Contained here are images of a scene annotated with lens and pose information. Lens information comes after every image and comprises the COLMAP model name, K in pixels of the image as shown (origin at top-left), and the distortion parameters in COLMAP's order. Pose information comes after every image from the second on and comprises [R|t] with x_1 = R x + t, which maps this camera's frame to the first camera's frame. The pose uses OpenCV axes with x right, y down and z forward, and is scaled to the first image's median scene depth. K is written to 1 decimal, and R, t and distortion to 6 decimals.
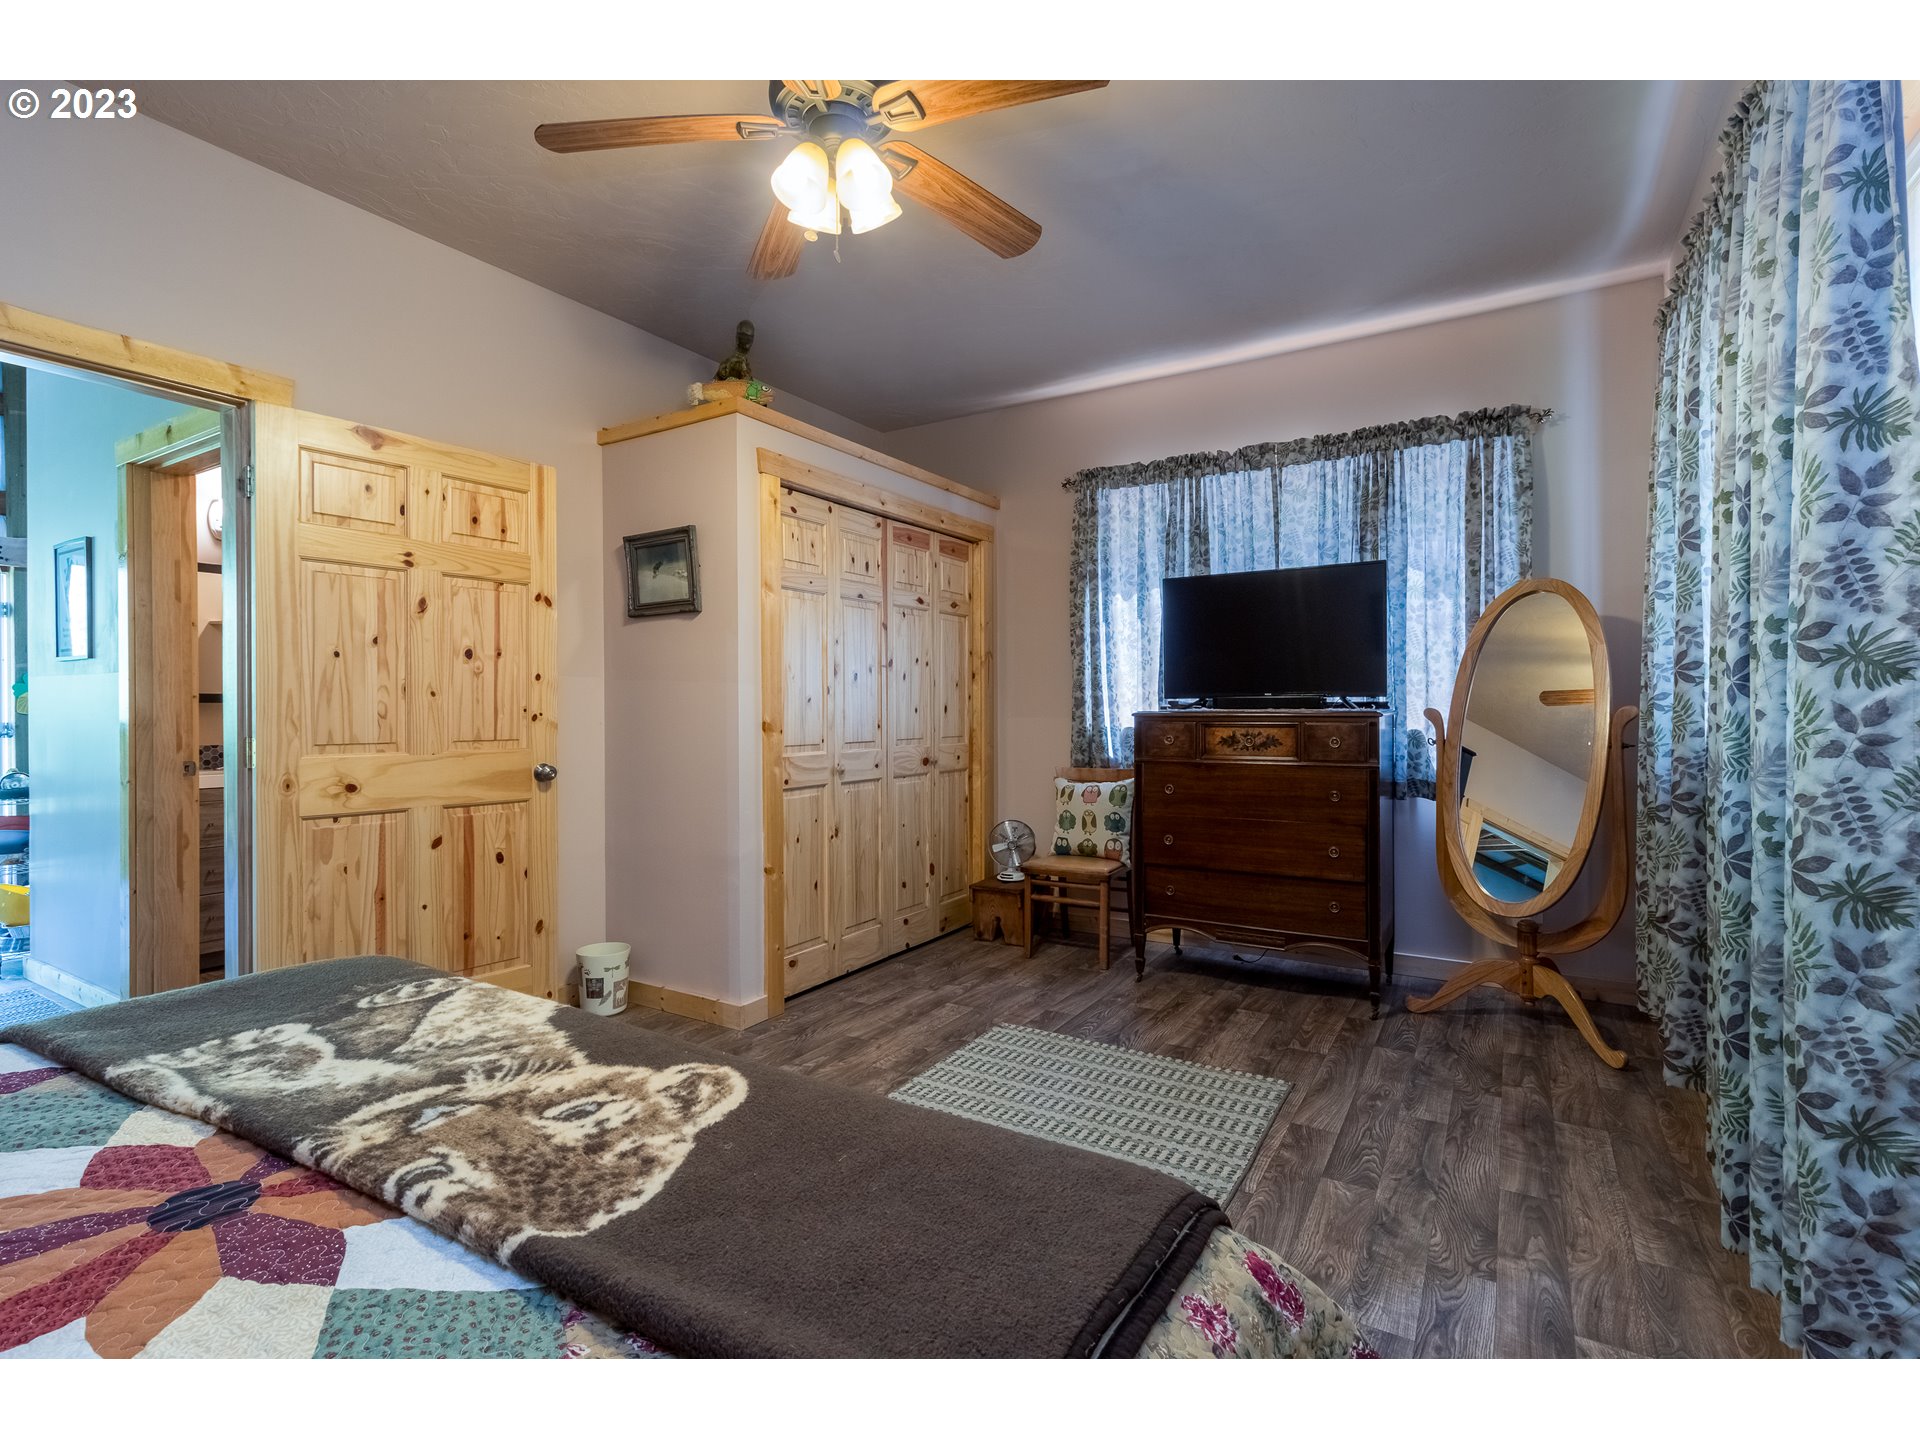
lens RADIAL K [[908.1, 0, 1011.9], [0, 908.1, 706.2], [0, 0, 1]] dist [0.000140, 0.000581]
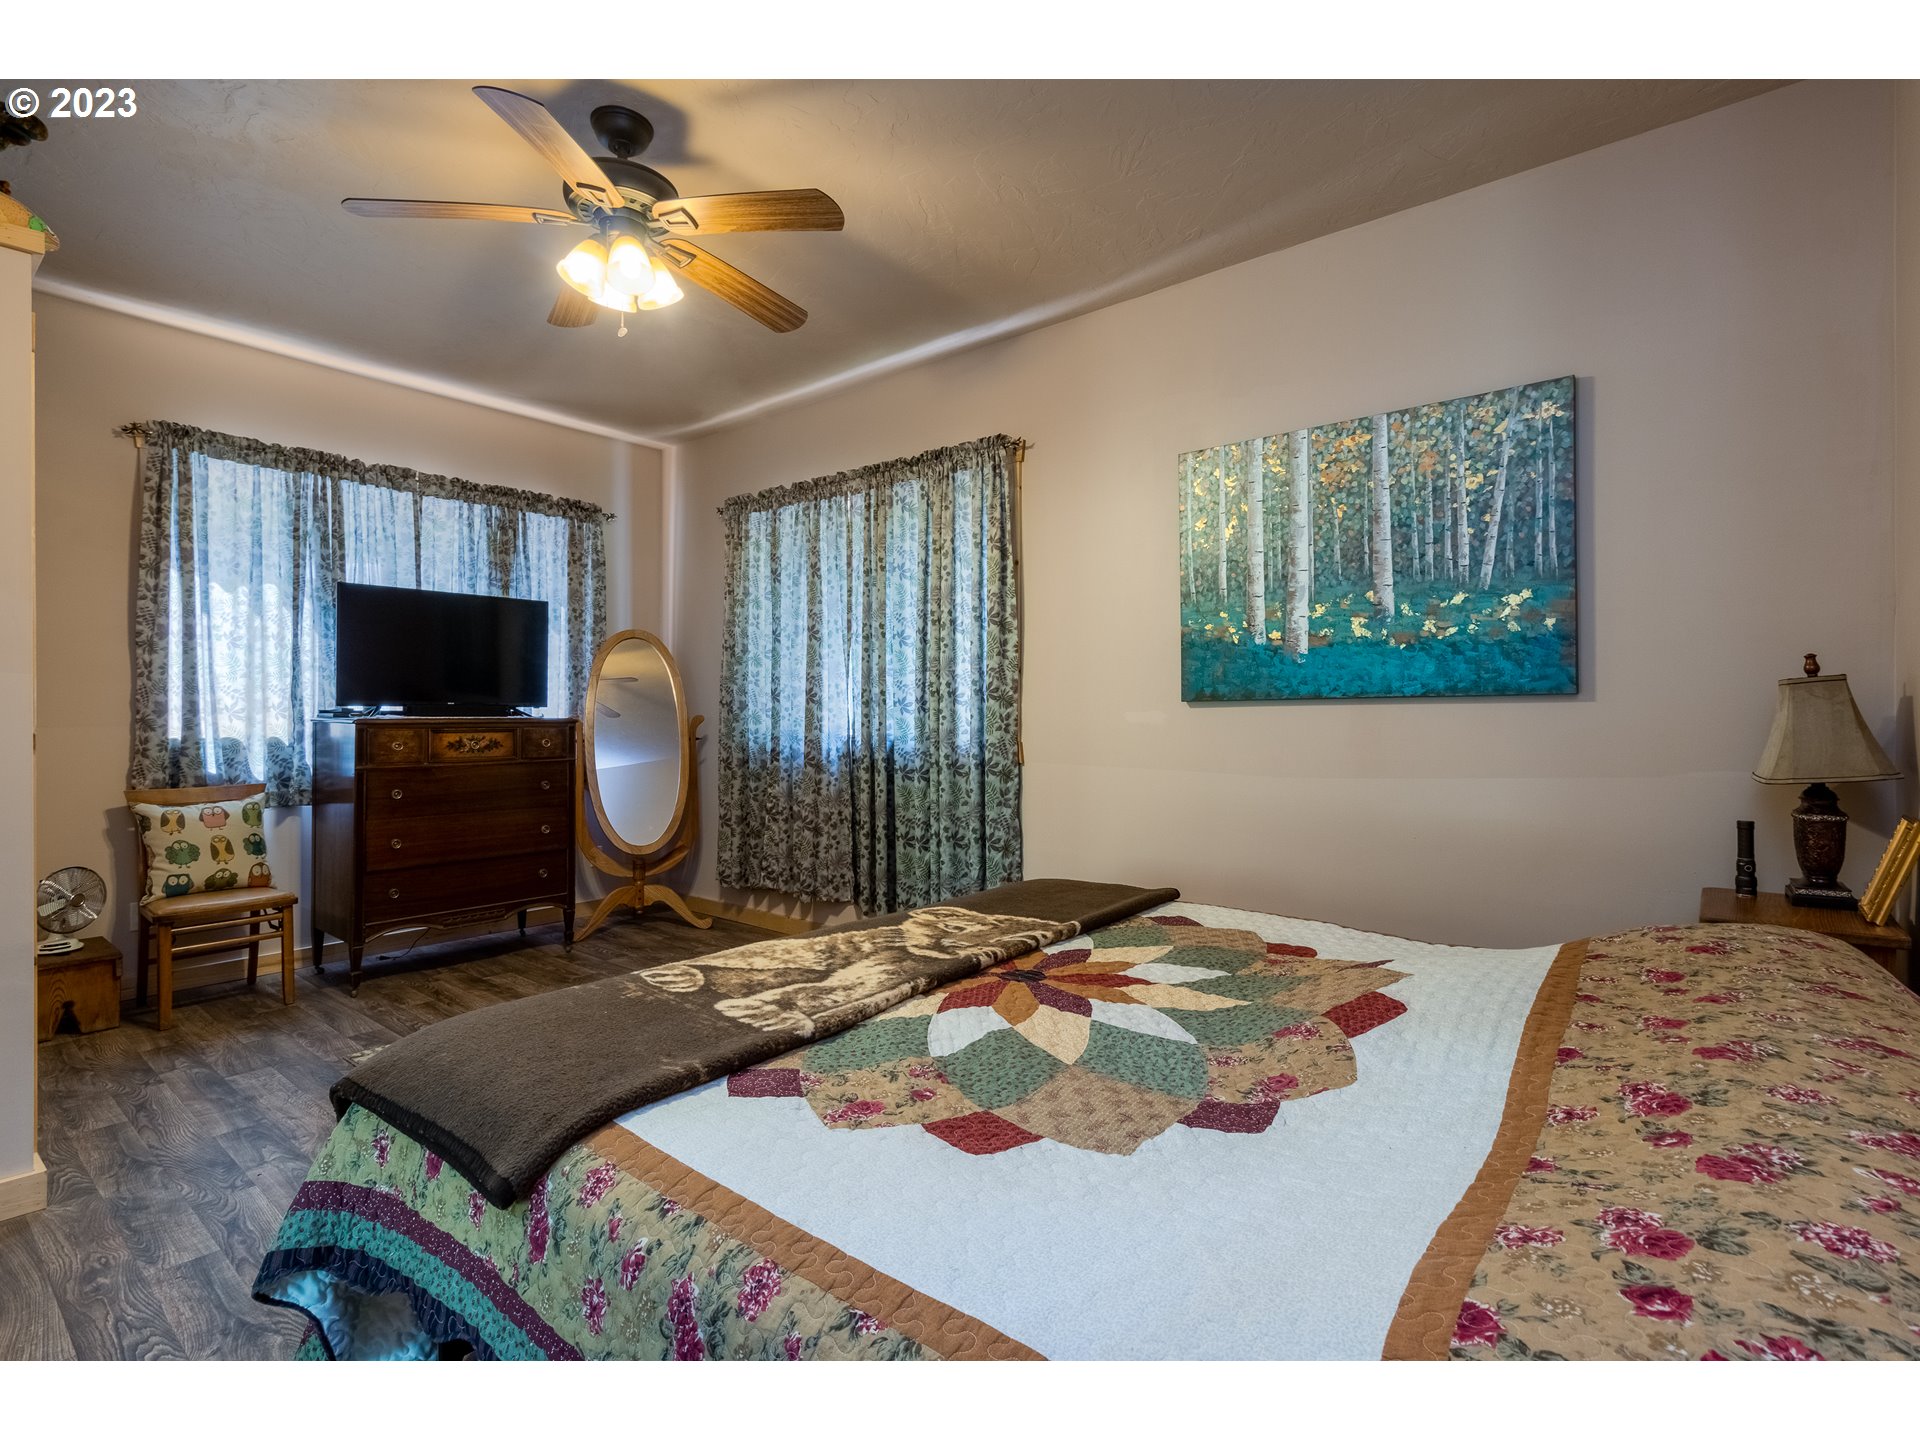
lens RADIAL K [[921.4, 0, 925.2], [0, 921.4, 712.3], [0, 0, 1]] dist [-0.000153, 0.000319]
pose [[0.165443, 0.008105, 0.986186, -0.772494], [-0.001749, 0.999967, -0.007925, 0.006010], [-0.986218, -0.000413, 0.165452, 0.245331]]
